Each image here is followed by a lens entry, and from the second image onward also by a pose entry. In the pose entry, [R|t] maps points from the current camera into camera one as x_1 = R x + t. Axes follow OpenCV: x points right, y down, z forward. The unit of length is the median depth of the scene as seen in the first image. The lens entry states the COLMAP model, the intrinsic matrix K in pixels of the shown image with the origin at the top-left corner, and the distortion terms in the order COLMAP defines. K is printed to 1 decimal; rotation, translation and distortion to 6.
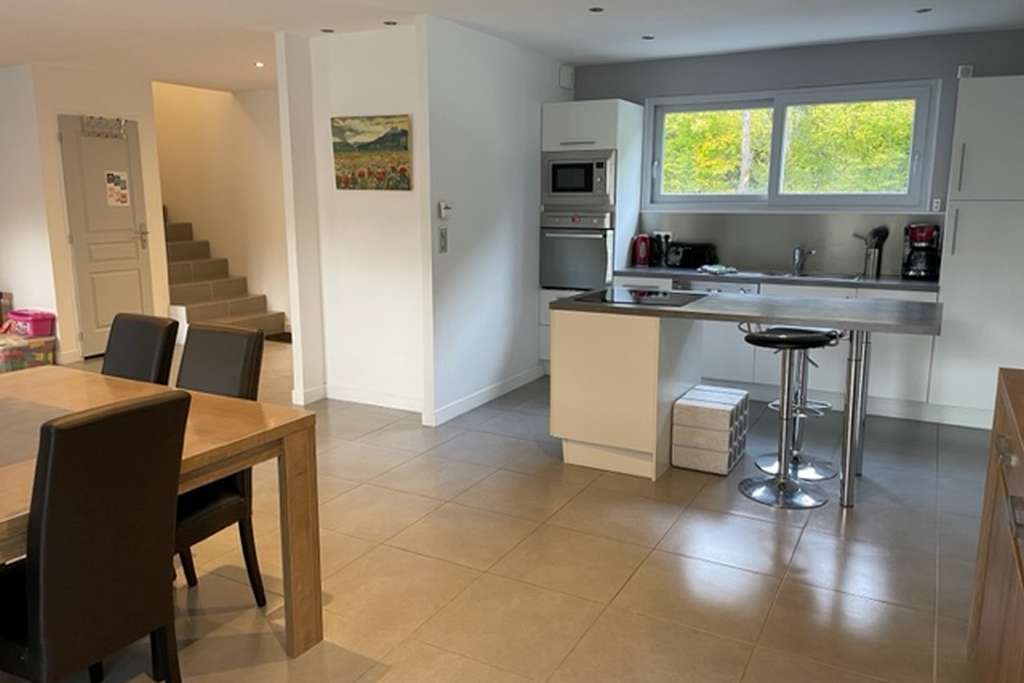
lens RADIAL K [[776.9, 0, 512.2], [0, 776.9, 344.5], [0, 0, 1]] dist [0.031303, -0.005213]
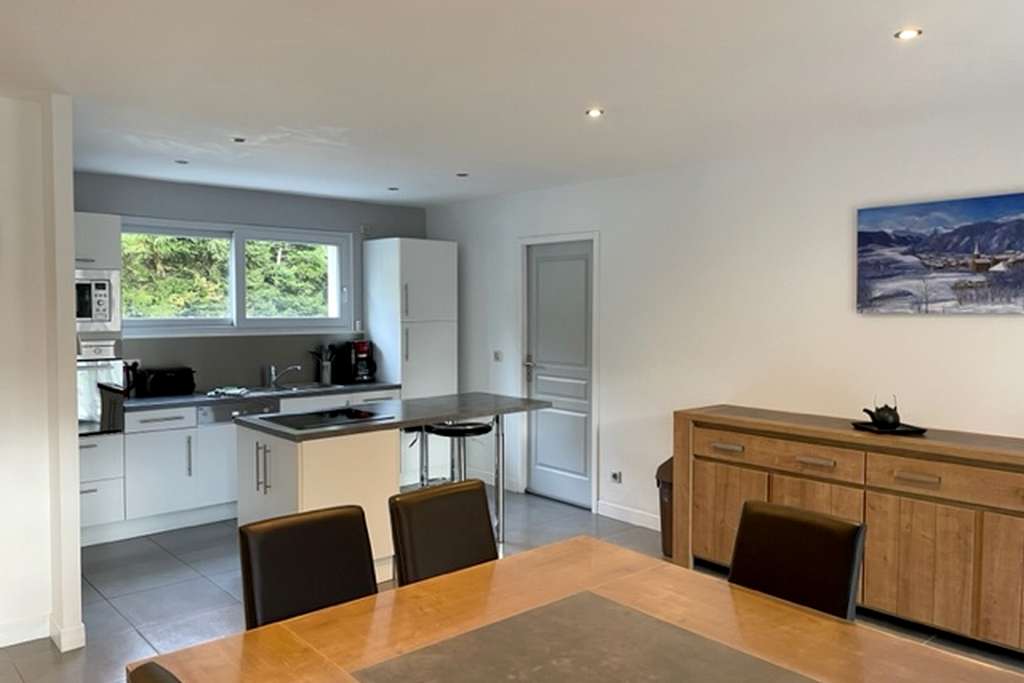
lens RADIAL K [[776.9, 0, 510.3], [0, 776.9, 344.2], [0, 0, 1]] dist [0.031303, -0.005213]
pose [[0.343425, -0.043139, 0.938189, -0.556993], [0.176252, 0.984156, -0.019265, -0.072350], [-0.922494, 0.171974, 0.345587, 0.299702]]
